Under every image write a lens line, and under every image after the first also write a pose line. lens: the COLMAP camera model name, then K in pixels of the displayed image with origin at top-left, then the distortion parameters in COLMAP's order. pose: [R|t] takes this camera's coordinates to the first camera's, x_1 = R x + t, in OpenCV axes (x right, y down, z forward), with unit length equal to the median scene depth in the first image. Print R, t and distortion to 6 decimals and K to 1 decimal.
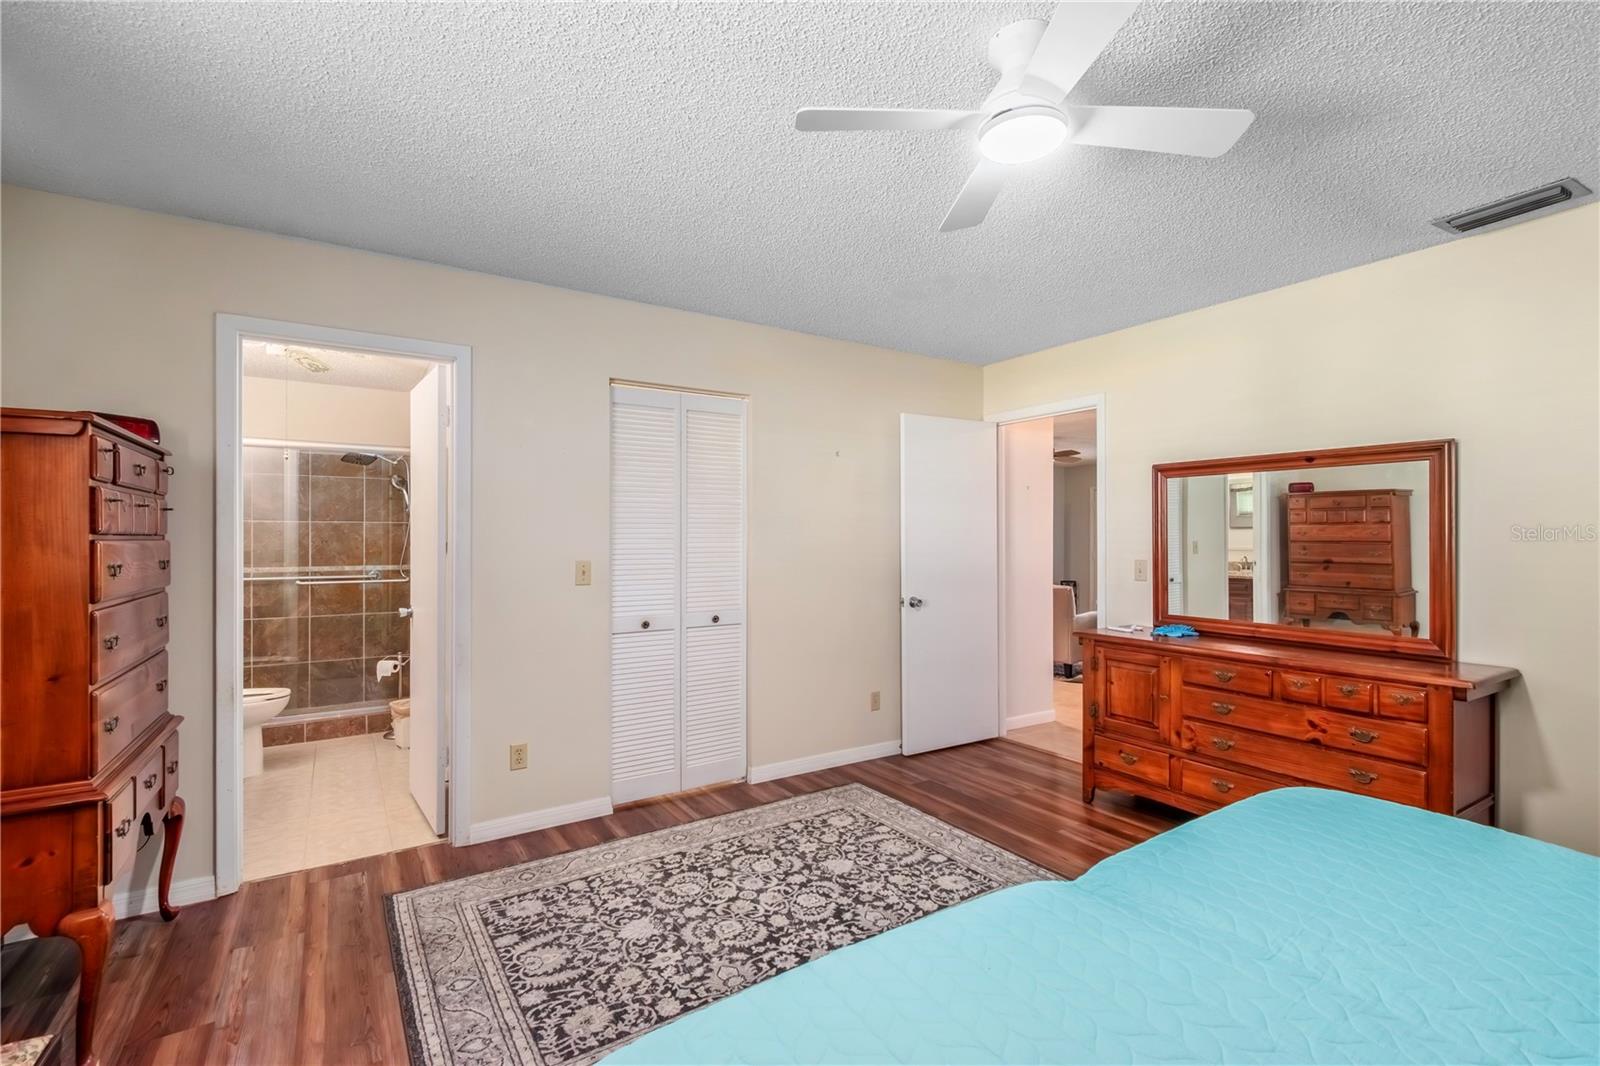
lens RADIAL K [[719.2, 0, 805.8], [0, 719.2, 534.0], [0, 0, 1]] dist [0.001566, 0.000557]
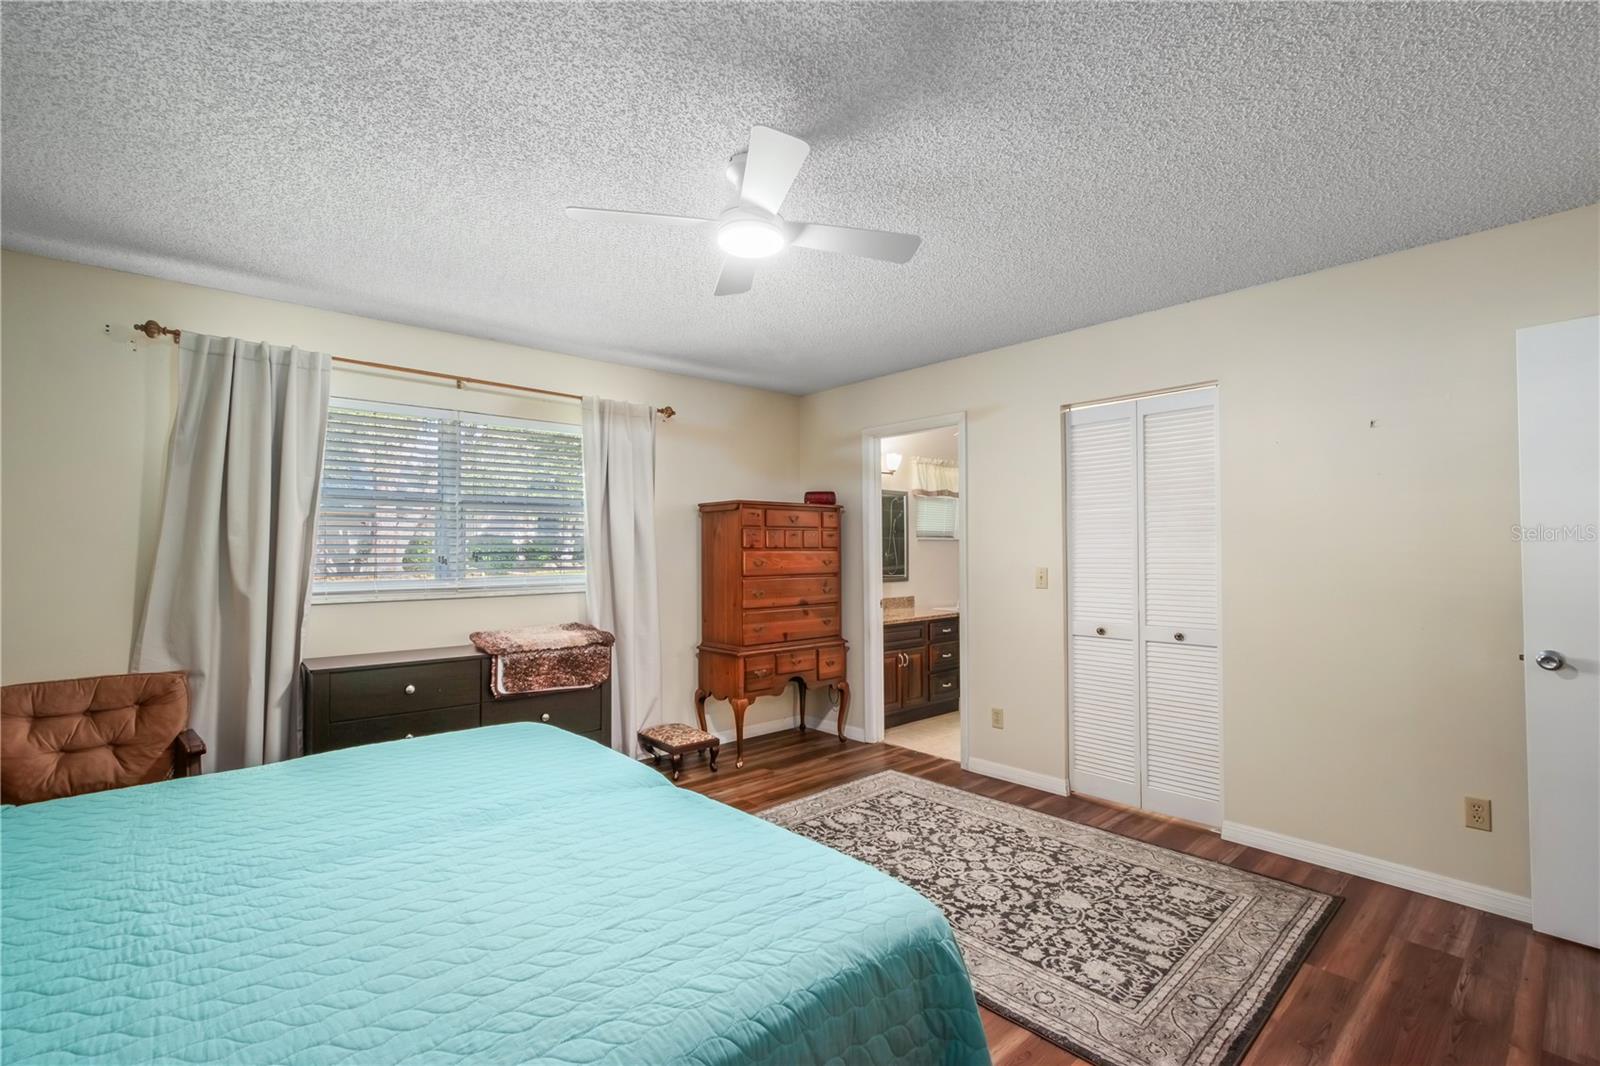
lens RADIAL K [[719.2, 0, 807.5], [0, 719.2, 528.2], [0, 0, 1]] dist [0.001566, 0.000557]
pose [[0.150667, -0.029991, -0.988130, 0.916189], [0.012776, 0.999515, -0.028389, 0.001748], [0.988502, -0.008348, 0.150977, 0.518930]]
